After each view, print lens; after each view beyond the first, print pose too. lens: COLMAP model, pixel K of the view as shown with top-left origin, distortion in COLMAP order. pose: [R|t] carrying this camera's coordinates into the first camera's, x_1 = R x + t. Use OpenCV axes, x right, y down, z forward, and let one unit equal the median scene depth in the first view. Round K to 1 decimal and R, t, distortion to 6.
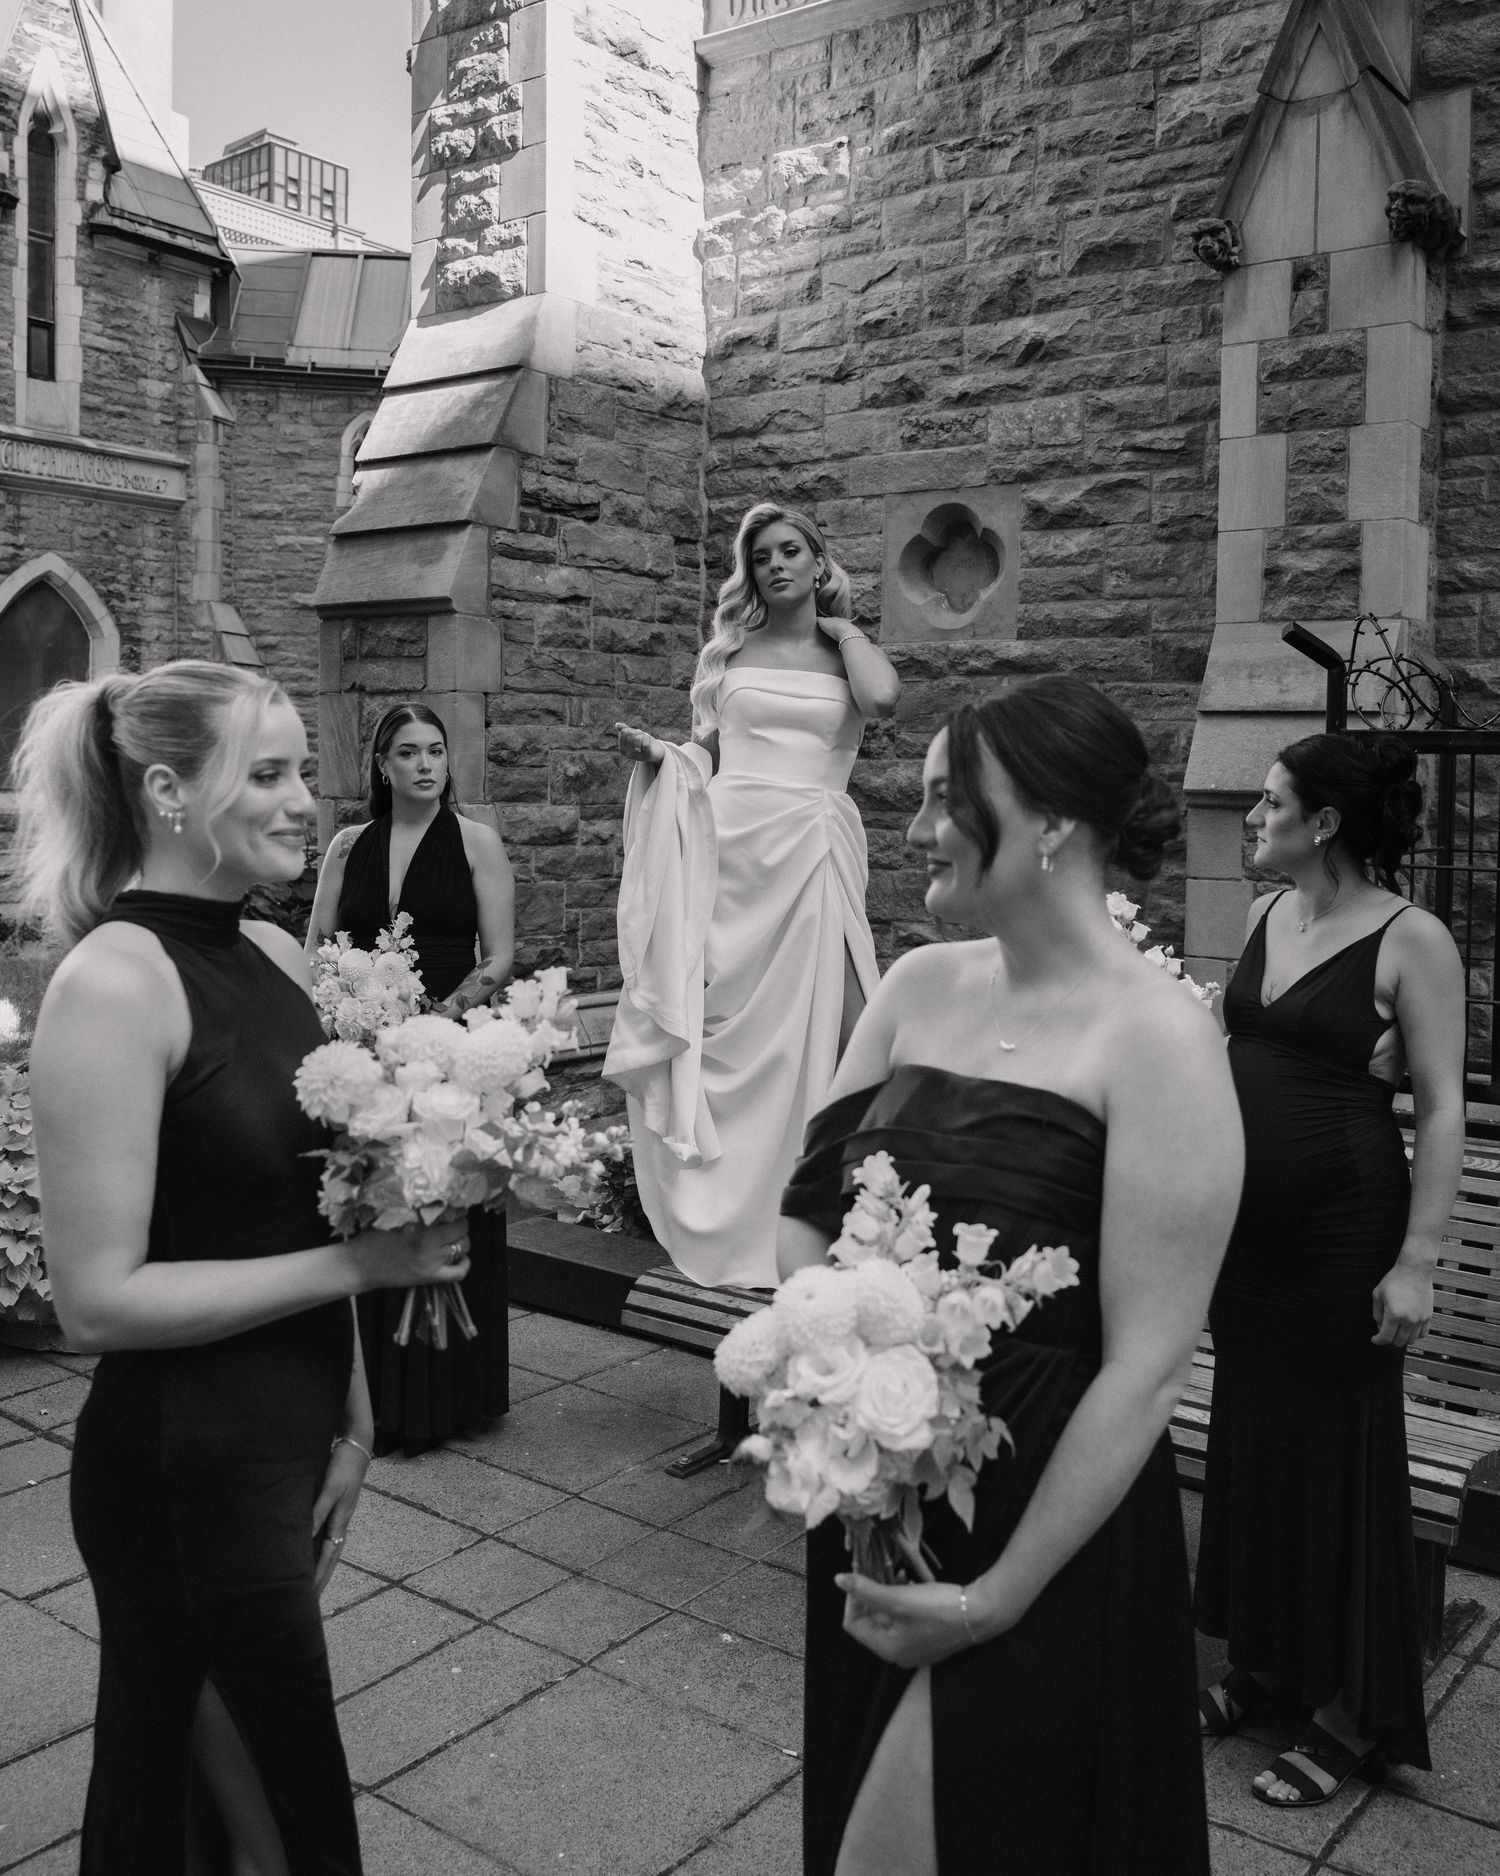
lens RADIAL K [[1827.3, 0, 748.8], [0, 1827.3, 806.1], [0, 0, 1]] dist [0.011553, 0.000000]
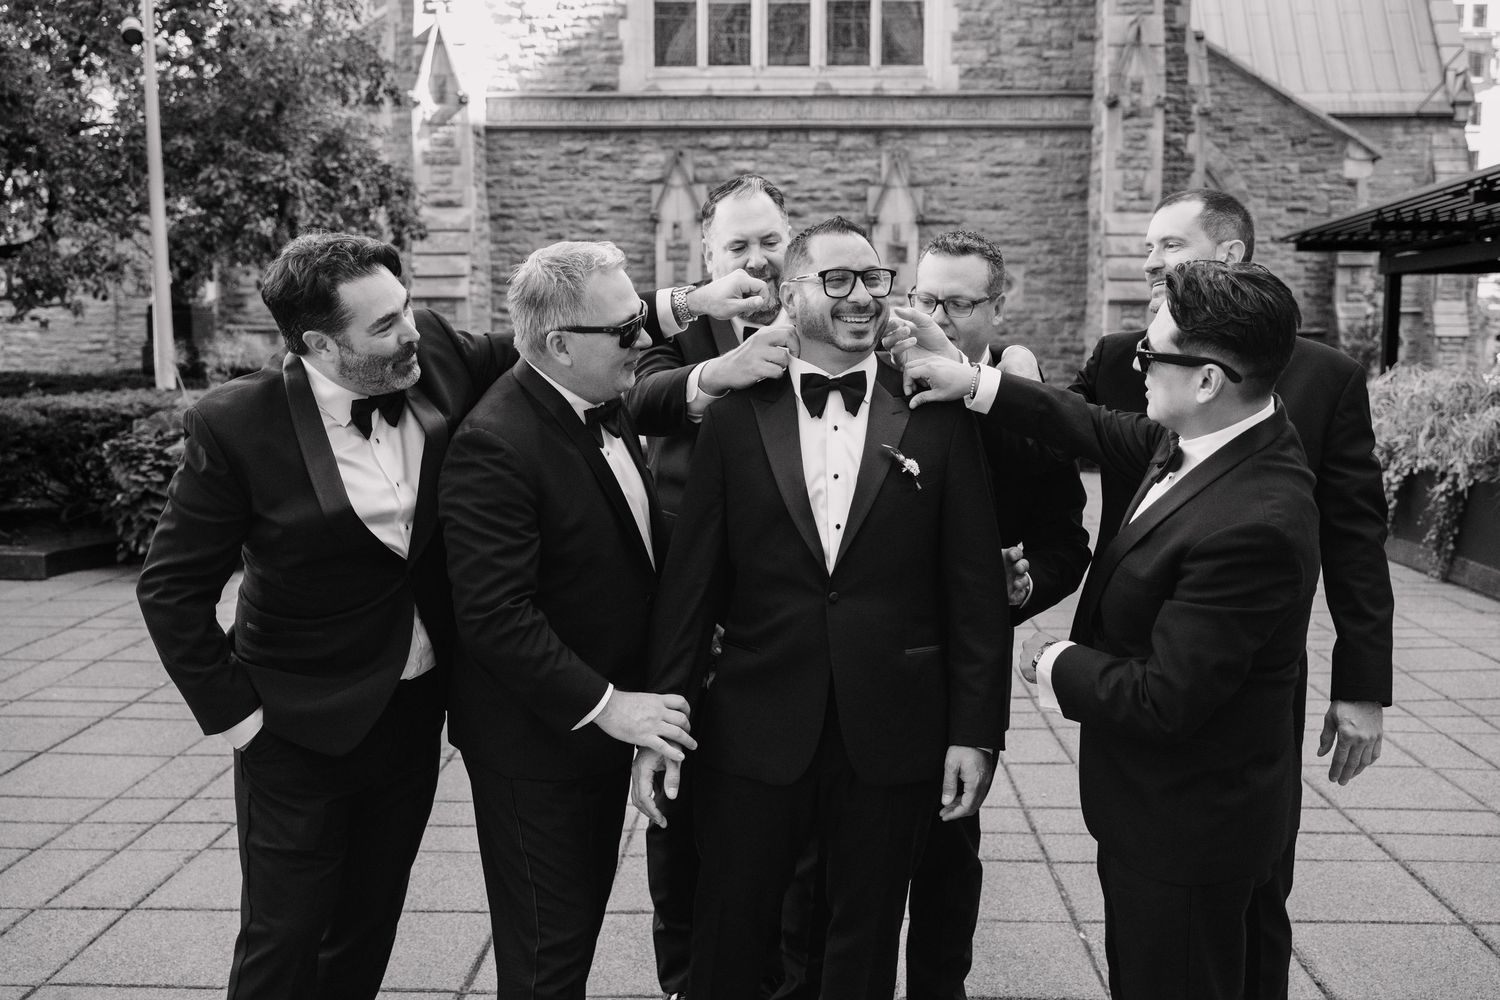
lens RADIAL K [[1520.7, 0, 750.1], [0, 1520.7, 492.1], [0, 0, 1]] dist [-0.024875, 0.000000]
pose [[0.804376, -0.082067, 0.588425, -1.534584], [0.025594, 0.994281, 0.103684, -0.025350], [-0.593569, -0.068341, 0.801876, -1.813724]]
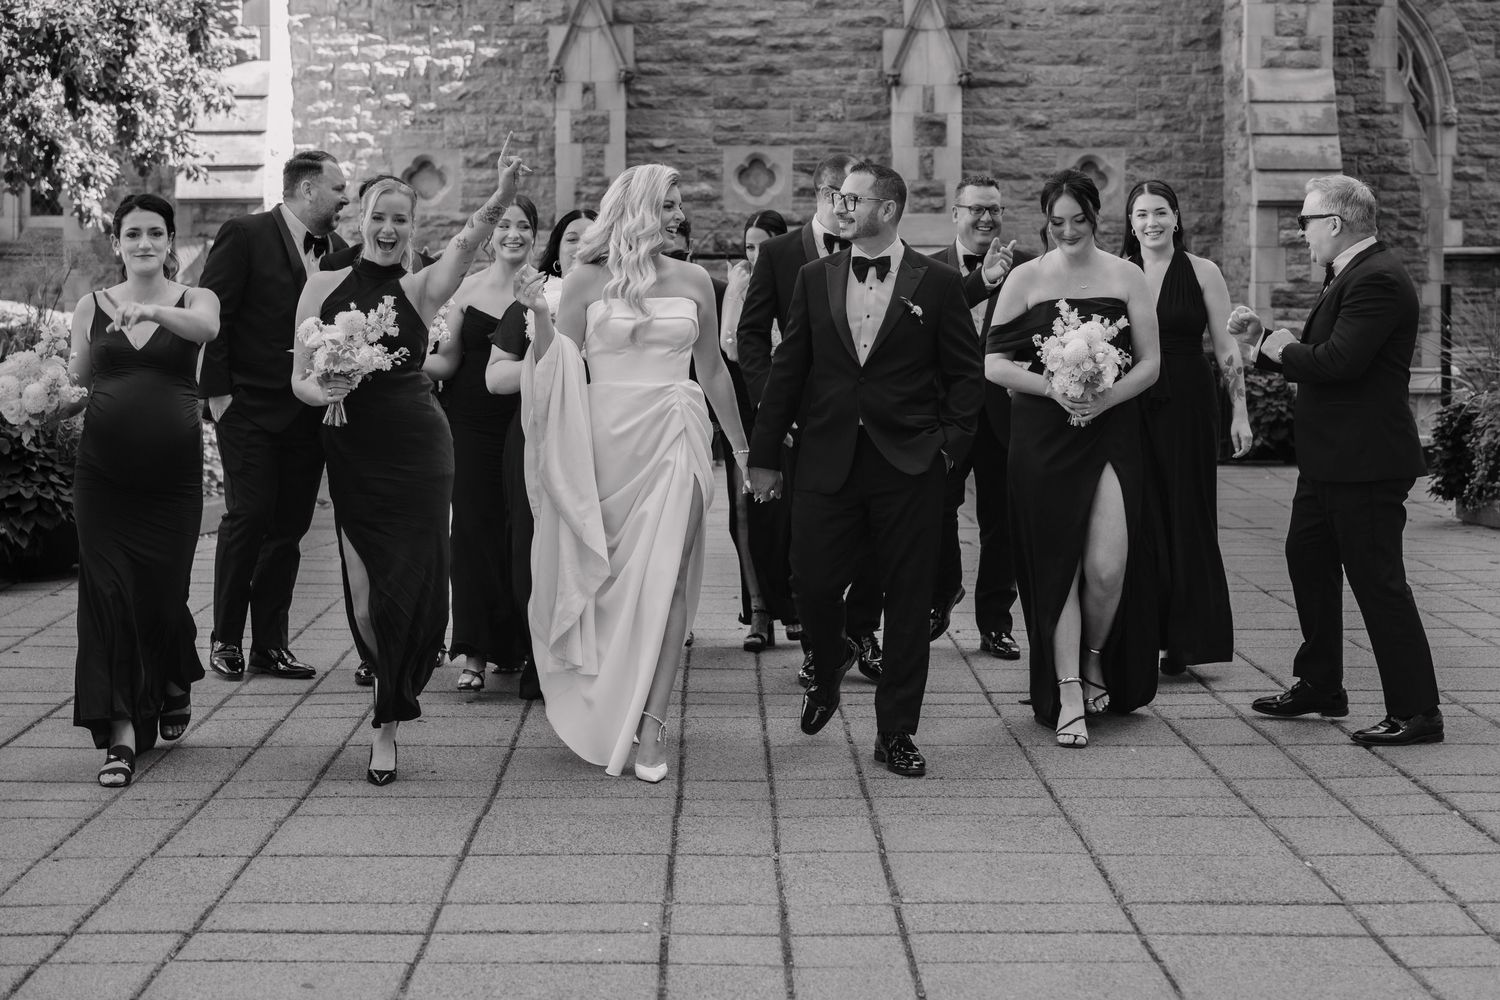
lens RADIAL K [[2682.3, 0, 718.5], [0, 2682.3, 241.7], [0, 0, 1]] dist [-0.007666, 0.000000]
pose [[0.780372, -0.016523, 0.625097, -1.868688], [0.028578, 0.999549, -0.009257, -0.009378], [-0.624662, 0.025087, 0.780492, -2.060912]]
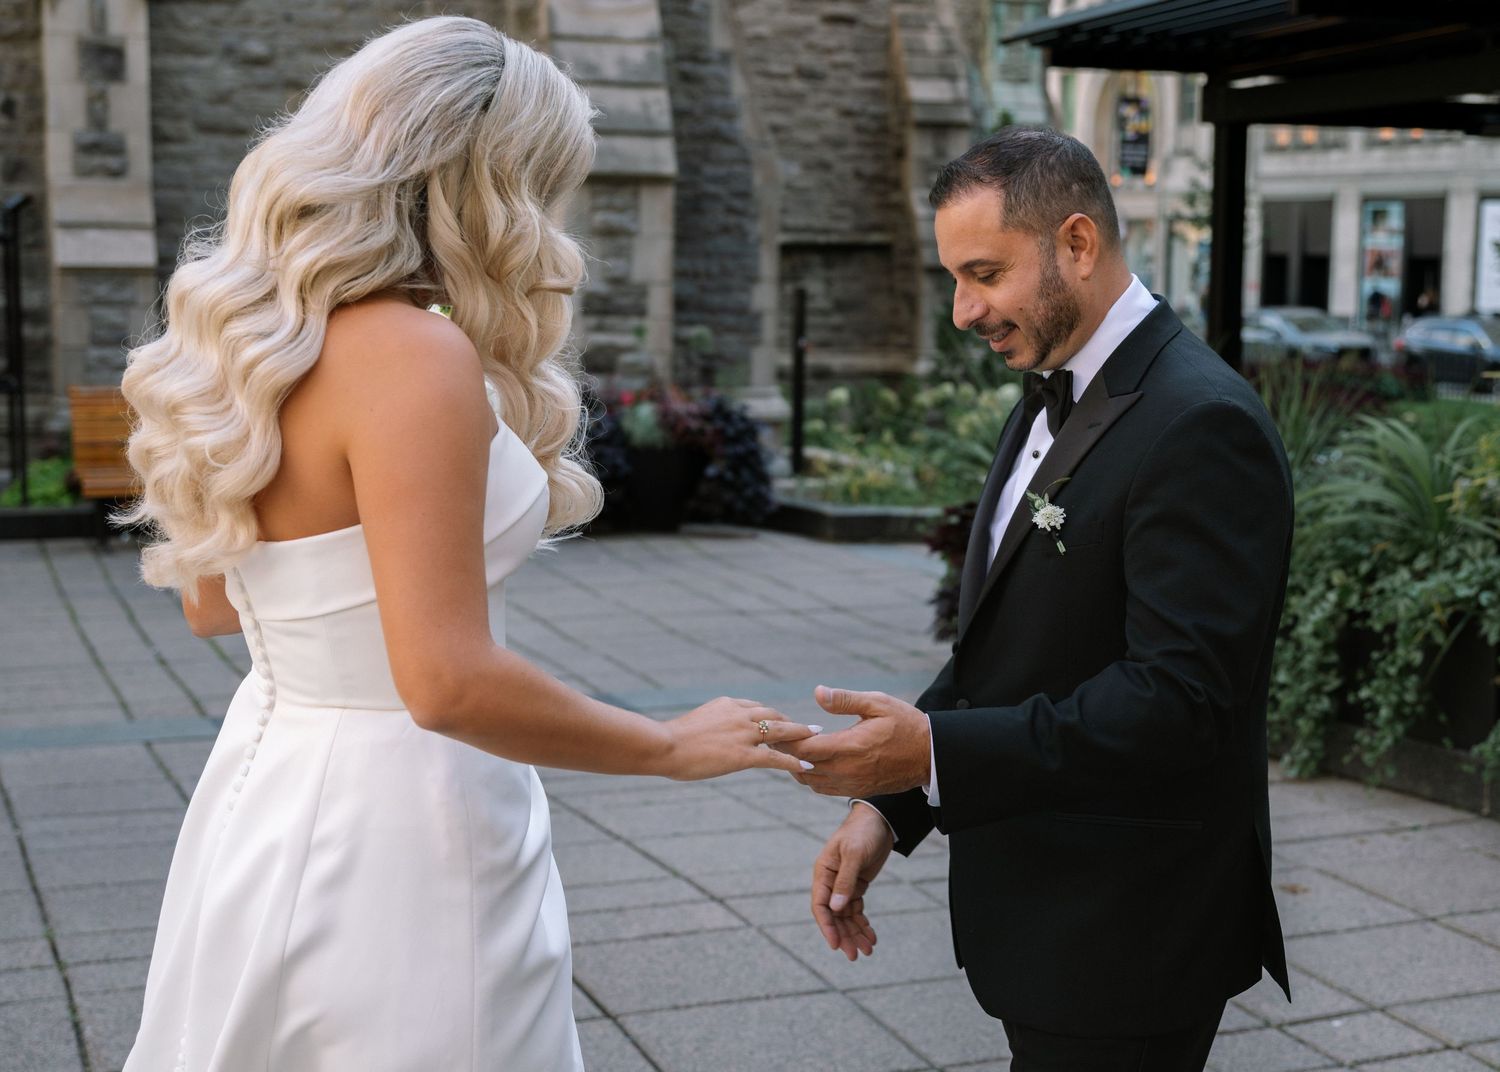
lens RADIAL K [[2290.8, 0, 826.4], [0, 2290.8, 558.8], [0, 0, 1]] dist [0.023773, 0.000000]
pose [[0.493486, -0.134219, 0.859335, -0.984559], [0.012453, 0.989010, 0.147322, -0.028073], [-0.869665, -0.062000, 0.489734, -1.119753]]
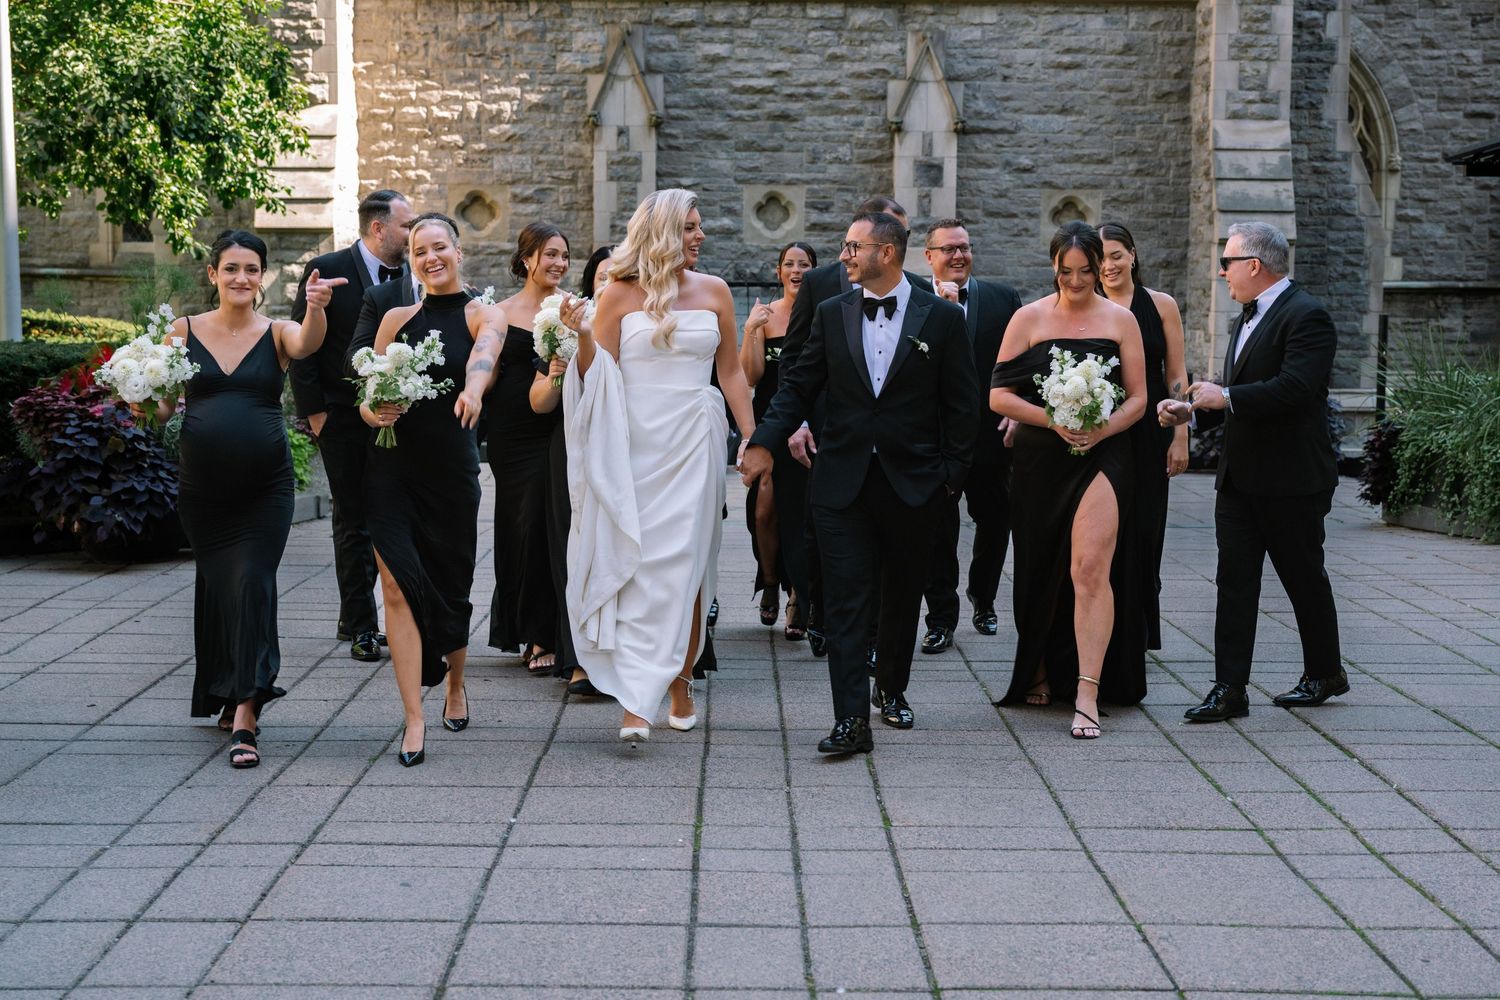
lens RADIAL K [[2421.0, 0, 744.1], [0, 2421.0, 505.1], [0, 0, 1]] dist [-0.003474, 0.000000]
pose [[0.778346, -0.070355, 0.623881, -1.912283], [0.019530, 0.995934, 0.087946, -0.011755], [-0.627532, -0.056268, 0.776555, -2.109513]]
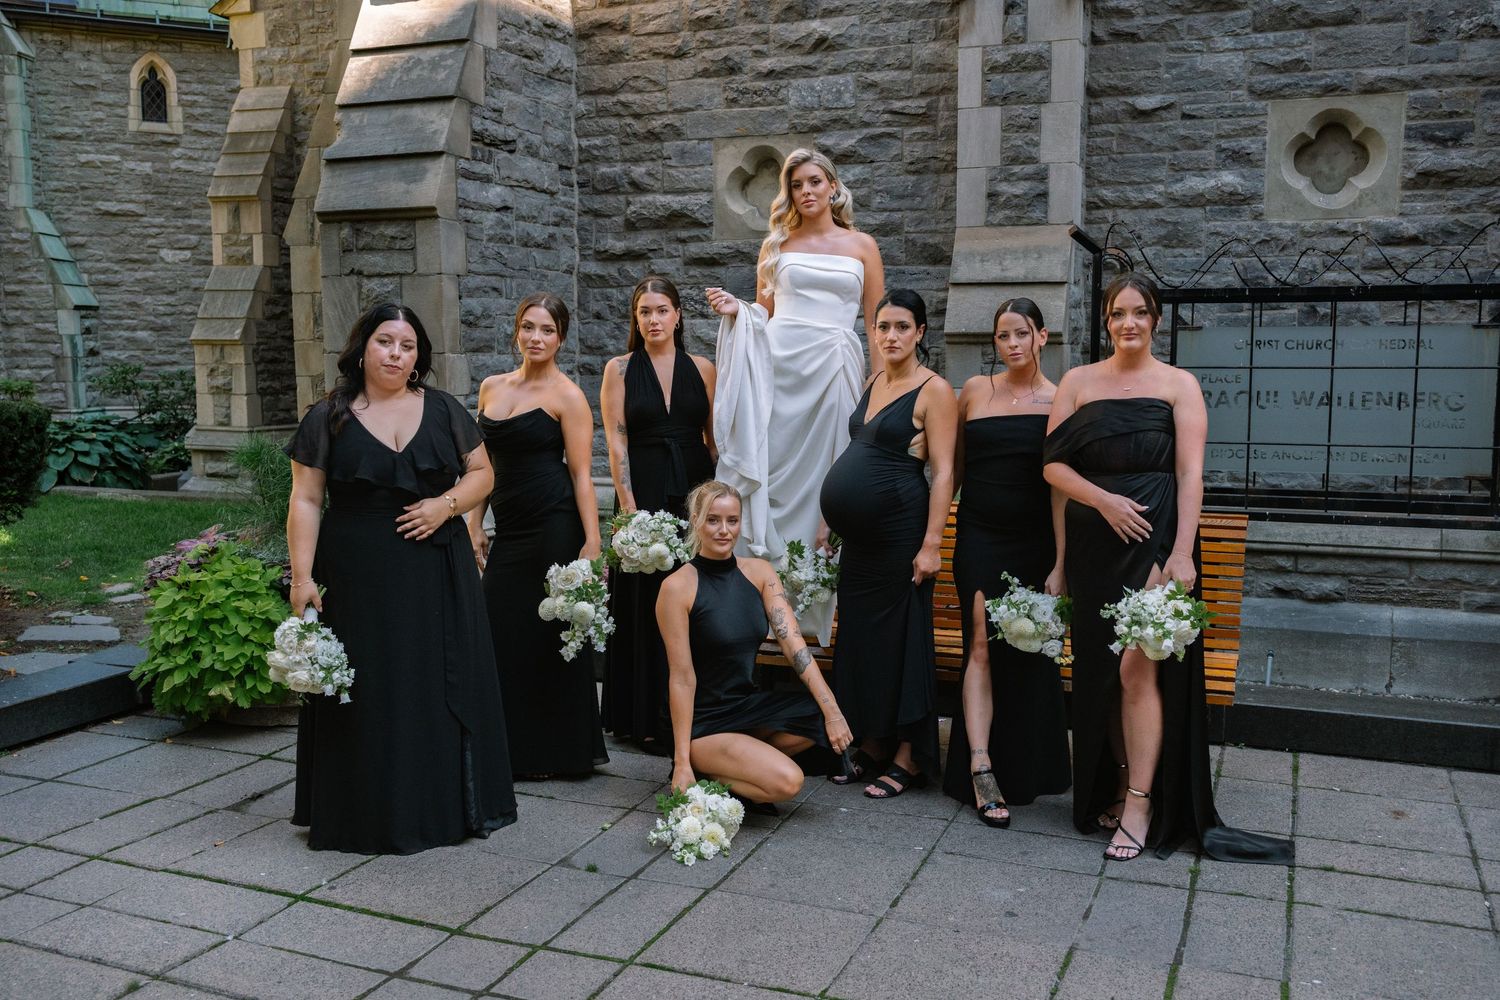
lens RADIAL K [[1395.1, 0, 759.3], [0, 1395.1, 503.5], [0, 0, 1]] dist [0.007820, 0.000000]
pose [[0.961397, -0.049961, 0.270592, -0.226500], [0.024323, 0.994959, 0.097287, 0.015125], [-0.274089, -0.086949, 0.957766, -0.122208]]
